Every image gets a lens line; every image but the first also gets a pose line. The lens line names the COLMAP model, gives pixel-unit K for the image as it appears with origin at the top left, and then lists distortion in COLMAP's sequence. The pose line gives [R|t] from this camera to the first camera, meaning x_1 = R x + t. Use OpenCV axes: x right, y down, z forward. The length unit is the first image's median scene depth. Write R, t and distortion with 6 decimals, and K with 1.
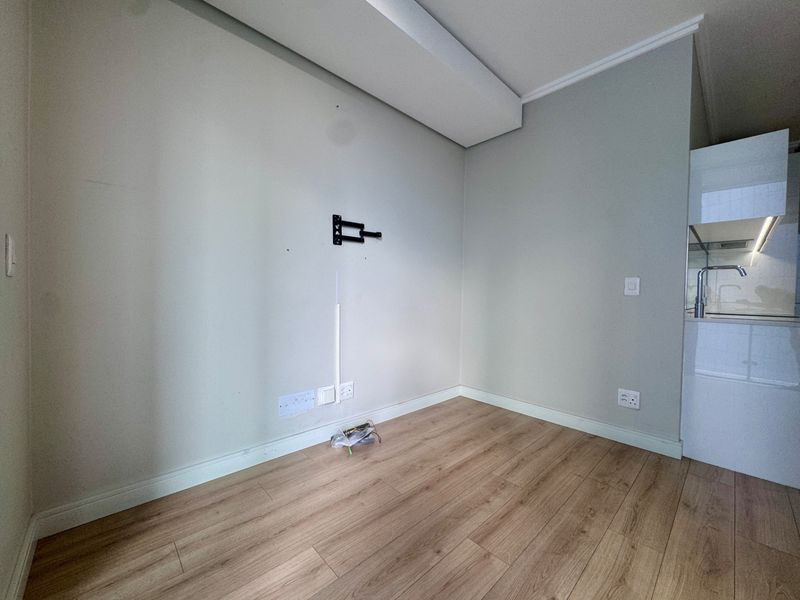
lens RADIAL K [[319.4, 0, 401.4], [0, 319.4, 300.7], [0, 0, 1]] dist [-0.006076, 0.000587]
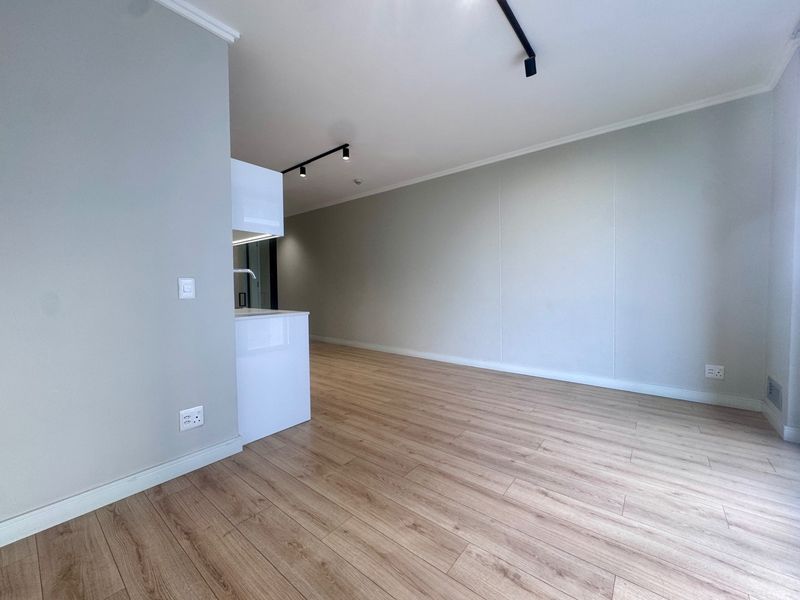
lens RADIAL K [[319.4, 0, 400.2], [0, 319.4, 299.9], [0, 0, 1]] dist [-0.006076, 0.000587]
pose [[-0.125577, -0.056773, 0.990458, -0.208674], [0.030283, 0.997677, 0.061027, -0.051228], [-0.991622, 0.037657, -0.123566, 0.569636]]
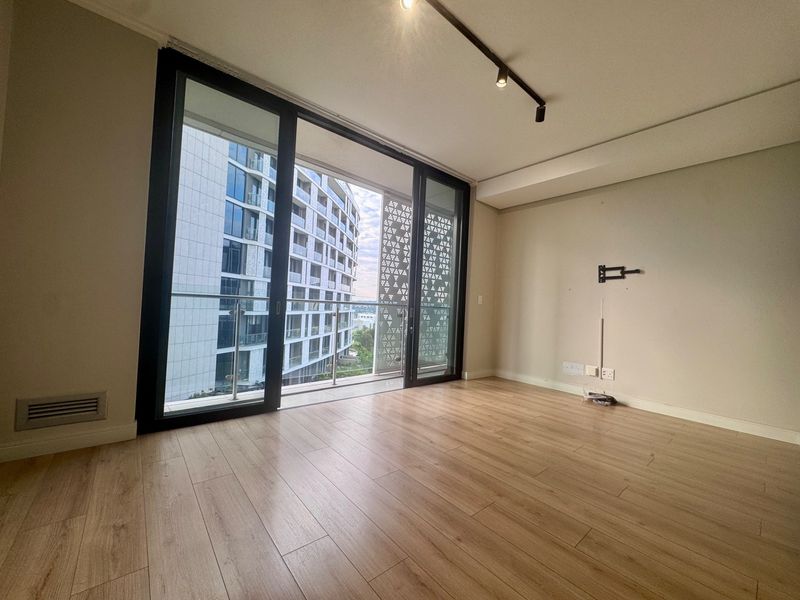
lens RADIAL K [[319.4, 0, 399.9], [0, 319.4, 299.4], [0, 0, 1]] dist [-0.006076, 0.000587]
pose [[-0.061692, -0.041736, -0.997222, 1.634189], [-0.071913, 0.996715, -0.037266, 0.055761], [0.995501, 0.069414, -0.064491, 0.056543]]
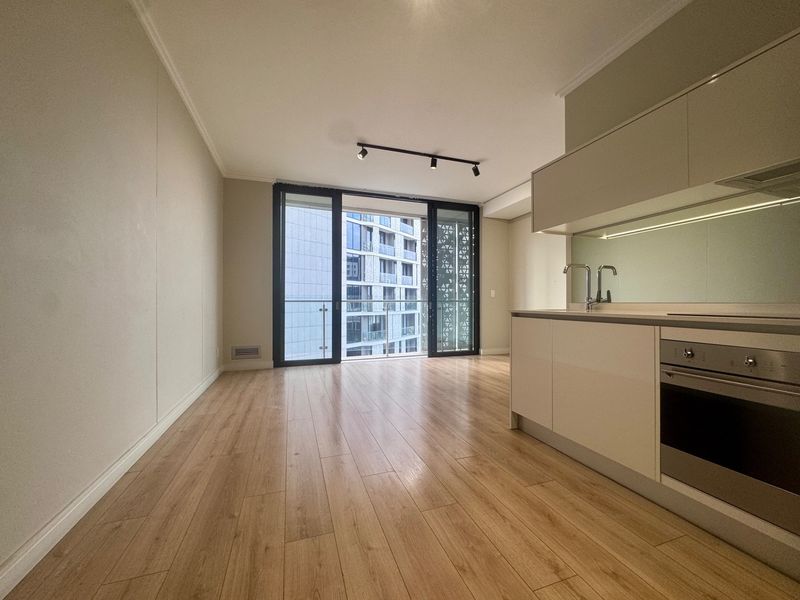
lens RADIAL K [[319.4, 0, 400.6], [0, 319.4, 300.0], [0, 0, 1]] dist [-0.006076, 0.000587]
pose [[-0.419473, -0.021840, -0.907505, 2.302594], [-0.027358, 0.999561, -0.011409, 0.048701], [0.907355, 0.020042, -0.419887, 0.902932]]
